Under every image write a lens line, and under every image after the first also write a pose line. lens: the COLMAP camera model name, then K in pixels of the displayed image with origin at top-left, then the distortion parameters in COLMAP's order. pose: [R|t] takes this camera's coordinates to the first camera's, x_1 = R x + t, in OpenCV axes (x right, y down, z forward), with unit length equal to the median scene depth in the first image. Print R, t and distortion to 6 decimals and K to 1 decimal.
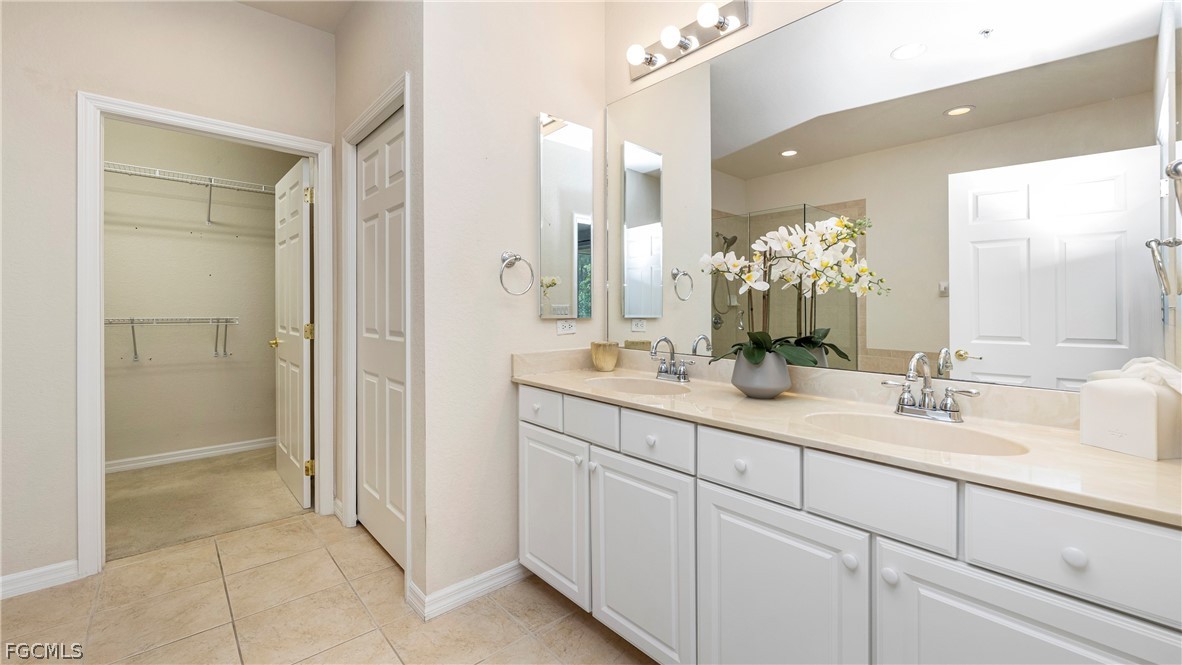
lens RADIAL K [[485.7, 0, 587.9], [0, 485.7, 310.7], [0, 0, 1]] dist [-0.007881, 0.000175]
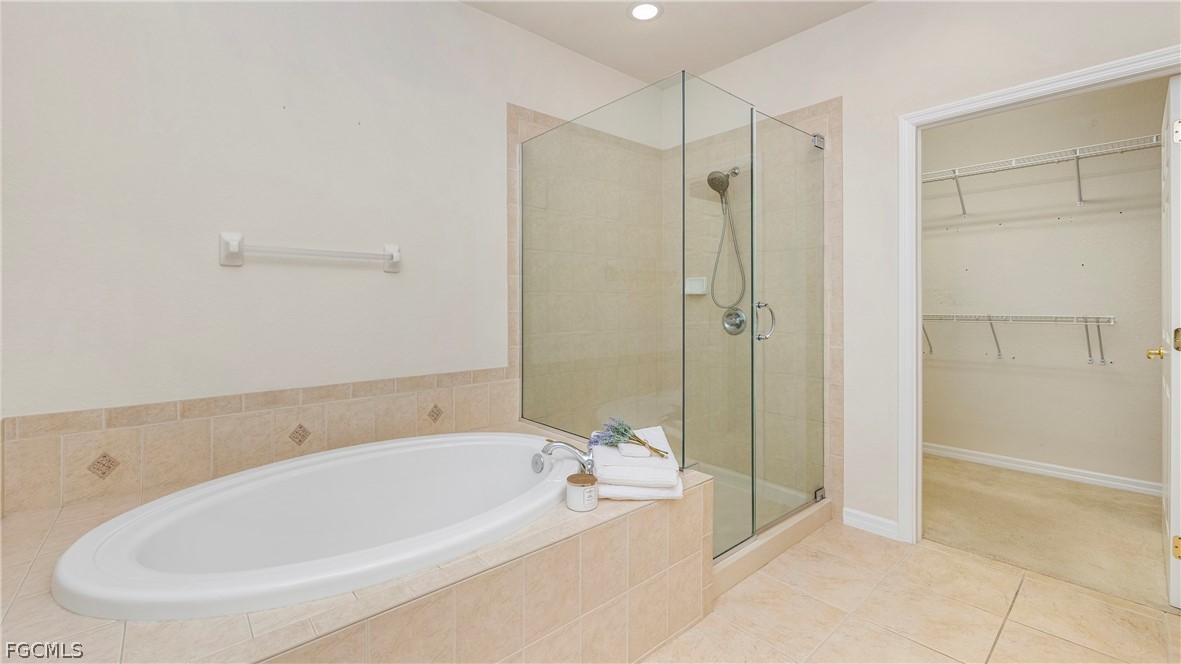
lens RADIAL K [[485.3, 0, 584.5], [0, 485.3, 307.4], [0, 0, 1]] dist [-0.007881, 0.000175]
pose [[-0.018800, 0.001713, -0.999822, 0.089303], [0.002530, 0.999995, 0.001666, -0.004966], [0.999820, -0.002498, -0.018804, 0.206195]]
